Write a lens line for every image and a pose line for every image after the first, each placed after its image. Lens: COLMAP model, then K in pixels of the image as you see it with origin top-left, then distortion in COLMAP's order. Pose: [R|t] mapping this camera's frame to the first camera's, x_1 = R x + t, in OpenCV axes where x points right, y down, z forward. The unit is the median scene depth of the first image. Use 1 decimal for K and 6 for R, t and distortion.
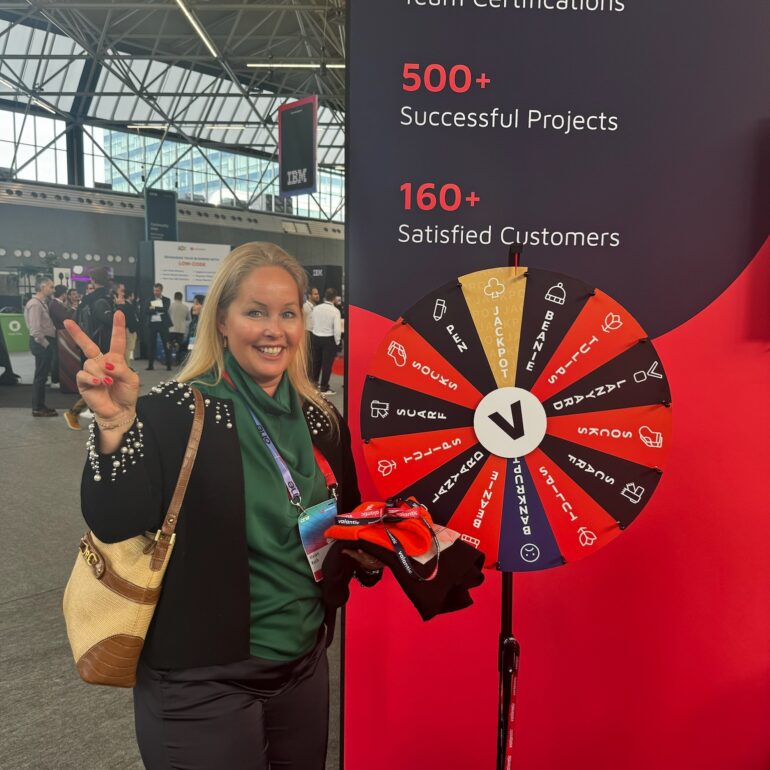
lens RADIAL K [[707.1, 0, 383.5], [0, 707.1, 395.8], [0, 0, 1]] dist [0.126669, -0.214015]
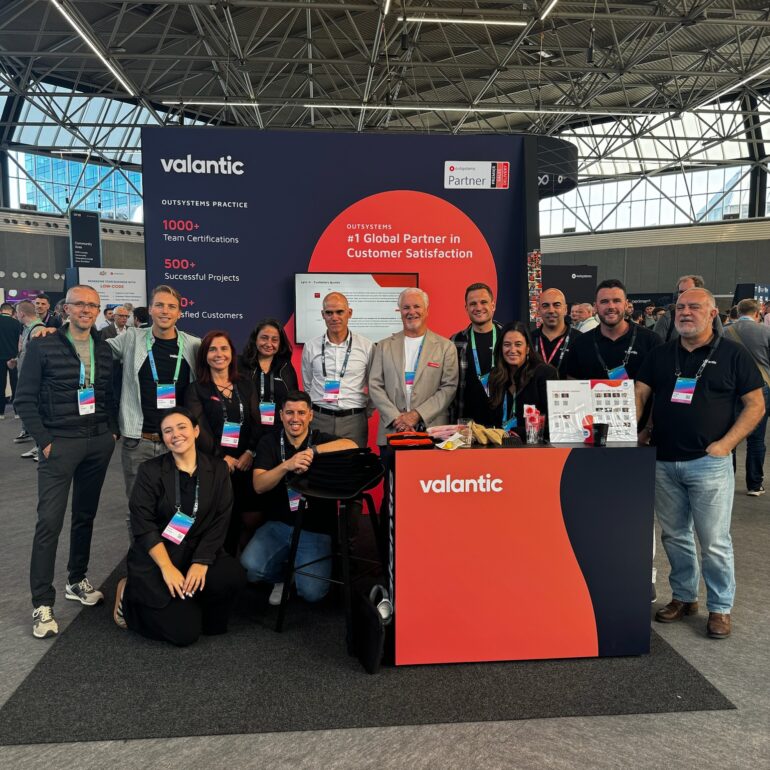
lens RADIAL K [[707.1, 0, 383.5], [0, 707.1, 395.8], [0, 0, 1]] dist [0.126669, -0.214015]
pose [[0.995859, -0.023463, 0.087830, 0.032605], [0.024281, 0.999671, -0.008258, 0.007845], [-0.087608, 0.010357, 0.996101, -0.101933]]
